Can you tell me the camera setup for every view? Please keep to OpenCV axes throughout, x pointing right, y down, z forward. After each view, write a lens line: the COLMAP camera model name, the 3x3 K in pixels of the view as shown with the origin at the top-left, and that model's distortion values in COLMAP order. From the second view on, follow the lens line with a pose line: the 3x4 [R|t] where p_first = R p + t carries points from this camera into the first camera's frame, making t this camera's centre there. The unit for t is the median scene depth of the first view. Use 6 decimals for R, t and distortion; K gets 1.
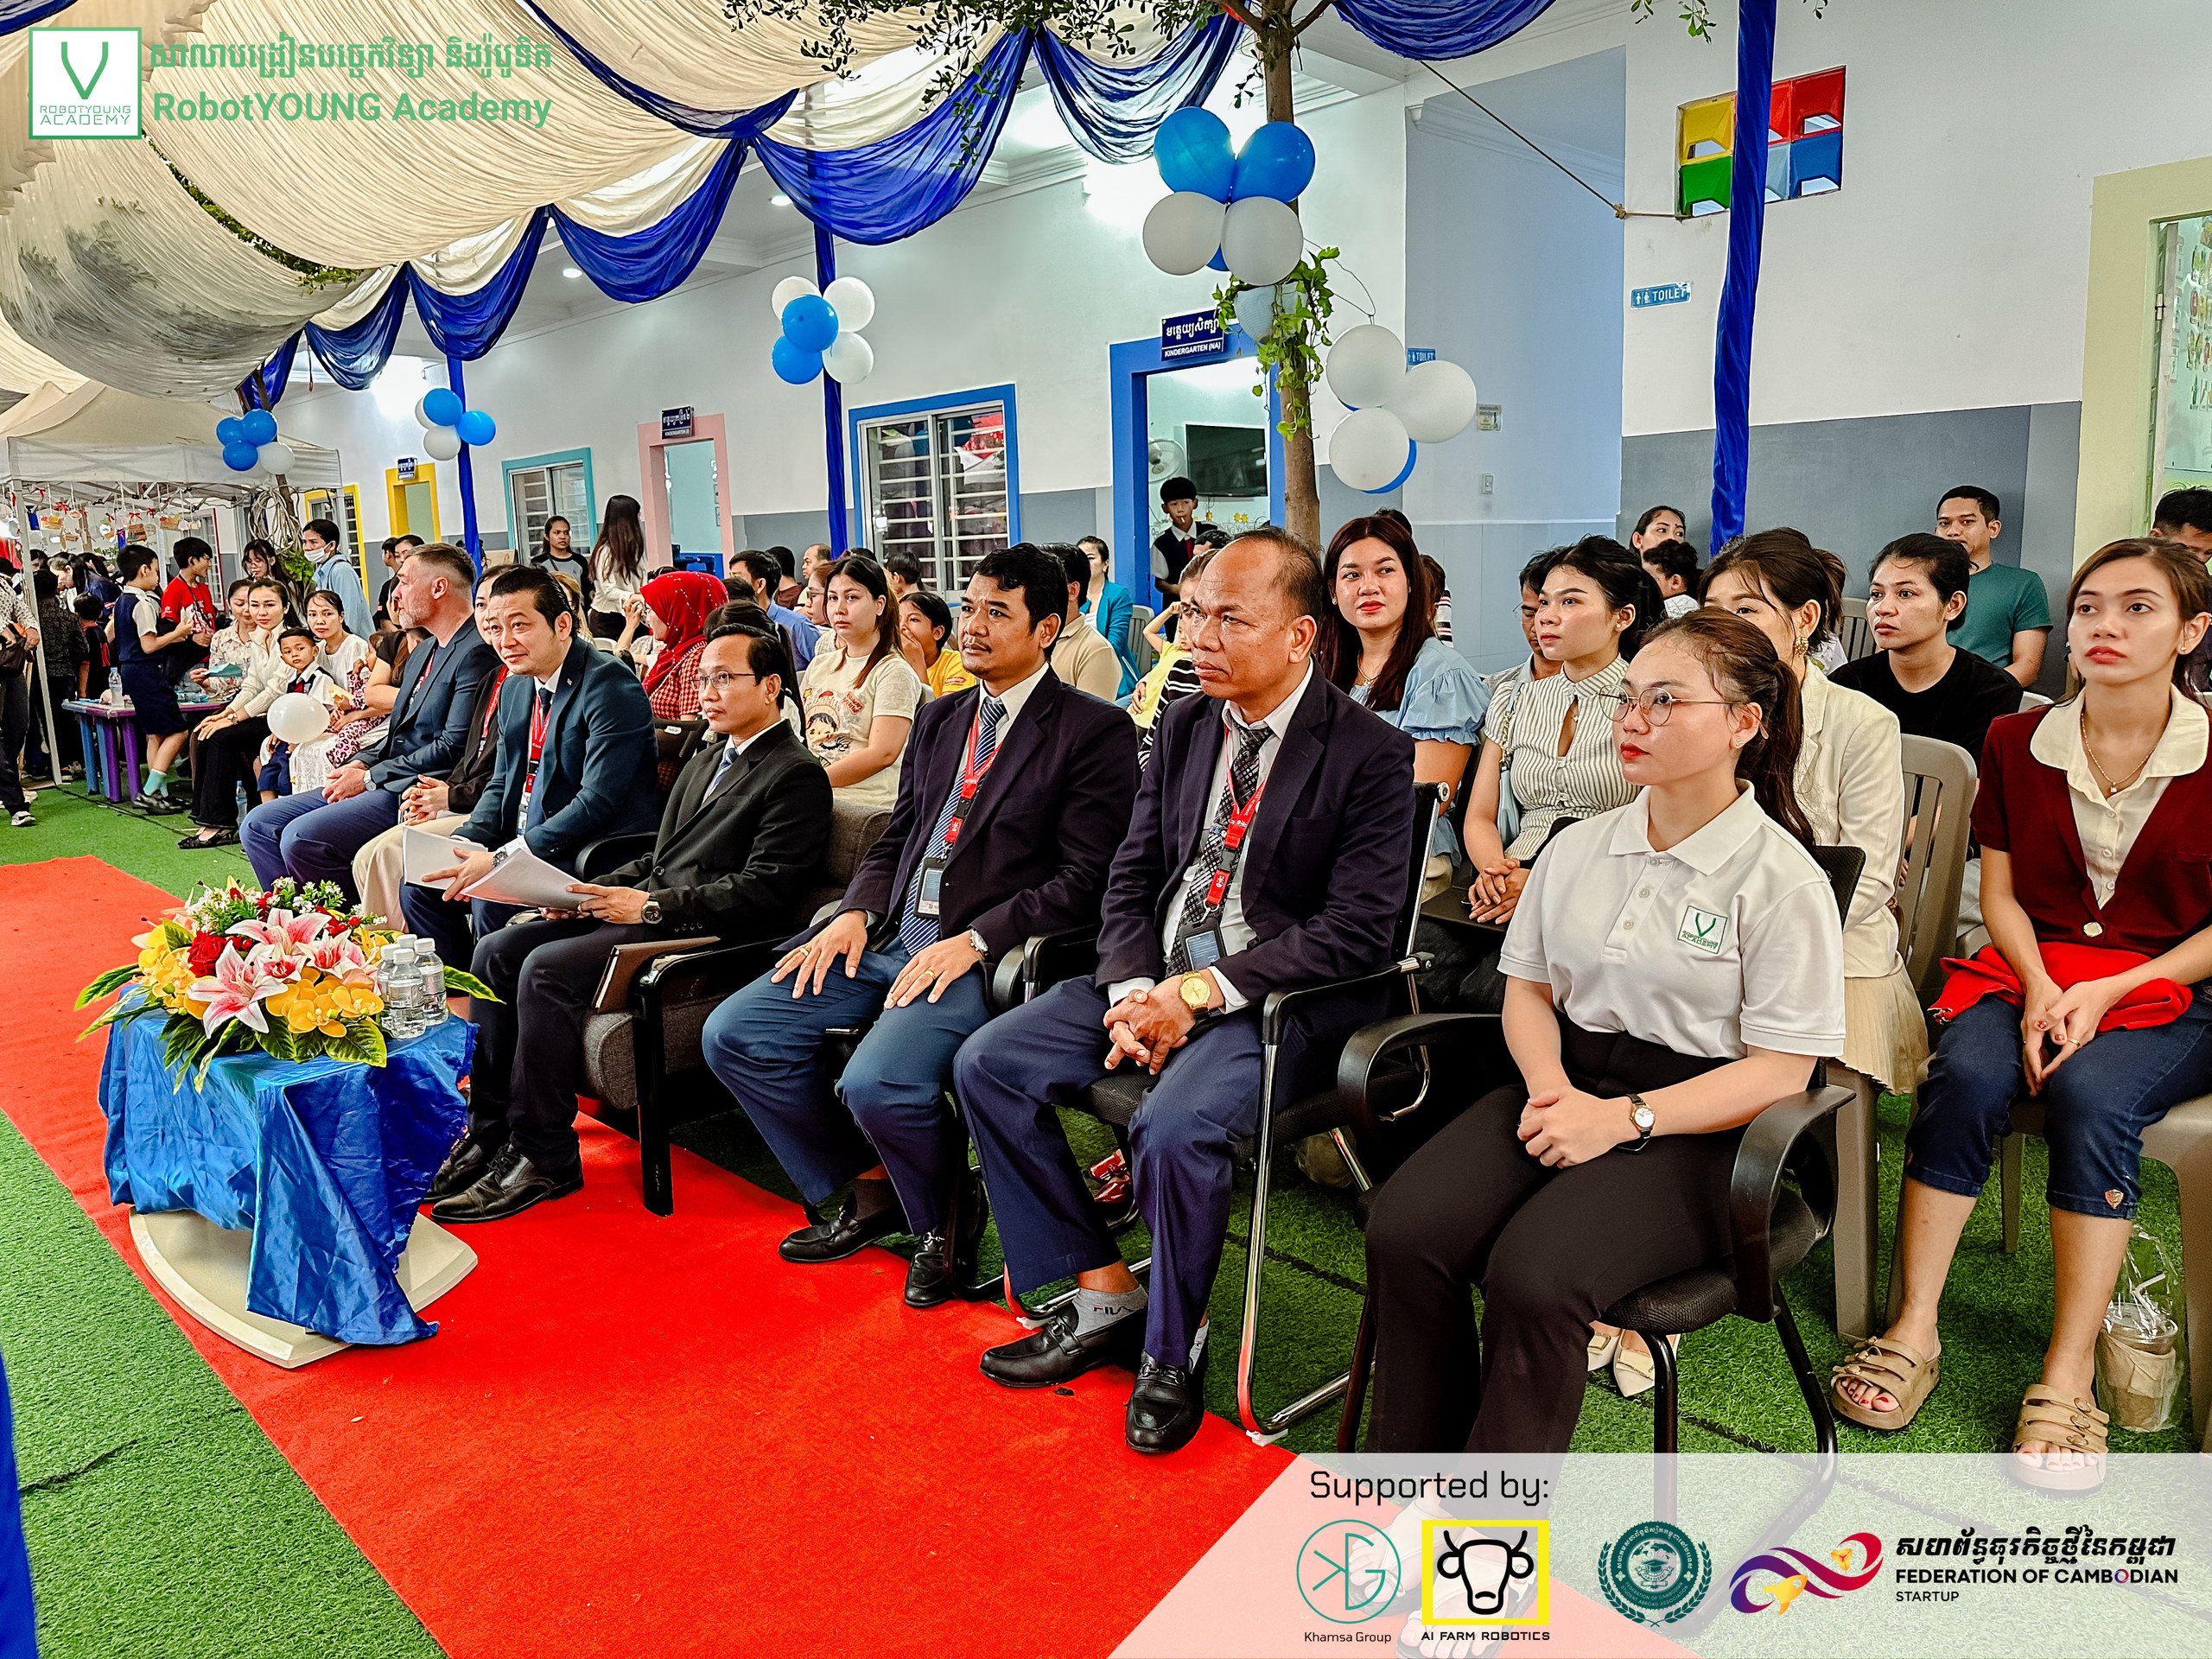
lens RADIAL K [[1673.8, 0, 1106.0], [0, 1673.8, 829.5], [0, 0, 1]] dist [-0.027181, -0.008964]
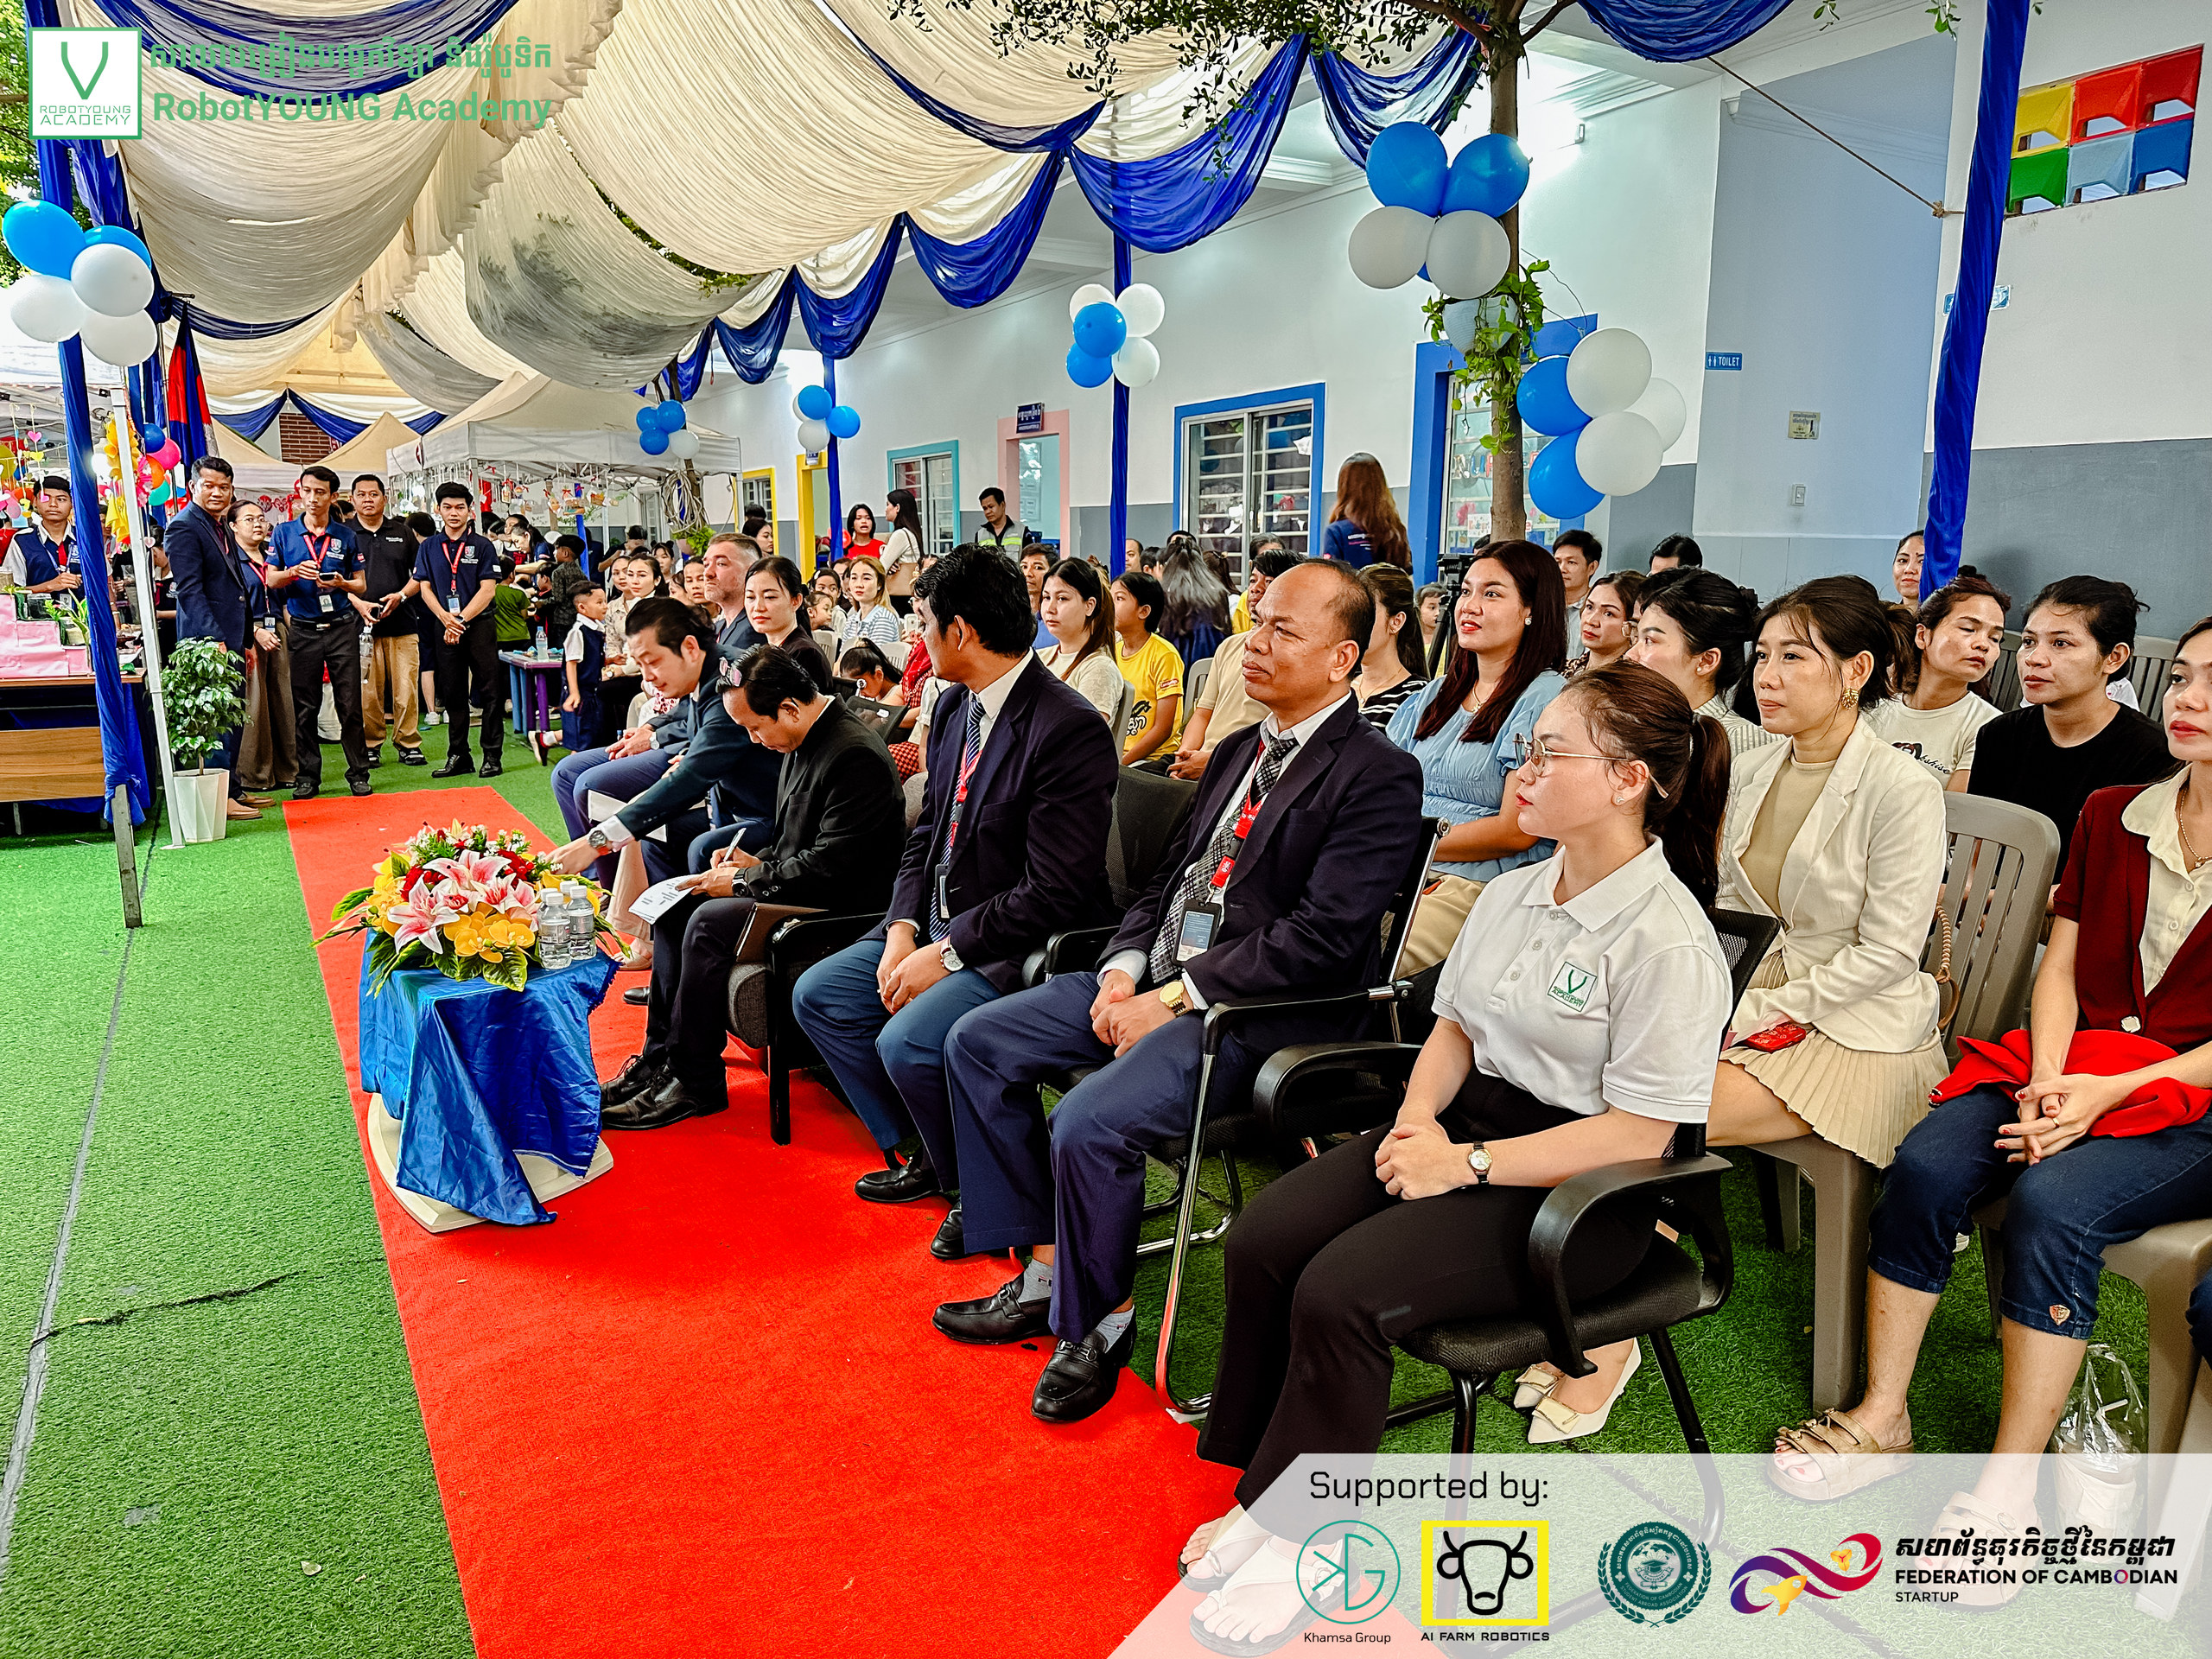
lens RADIAL K [[1620.2, 0, 1106.6], [0, 1620.2, 876.0], [0, 0, 1]] dist [-0.023672, -0.011453]
pose [[0.965474, 0.080498, -0.247751, 0.144311], [-0.069378, 0.996165, 0.053308, -0.017183], [0.251092, -0.034279, 0.967356, -0.001963]]
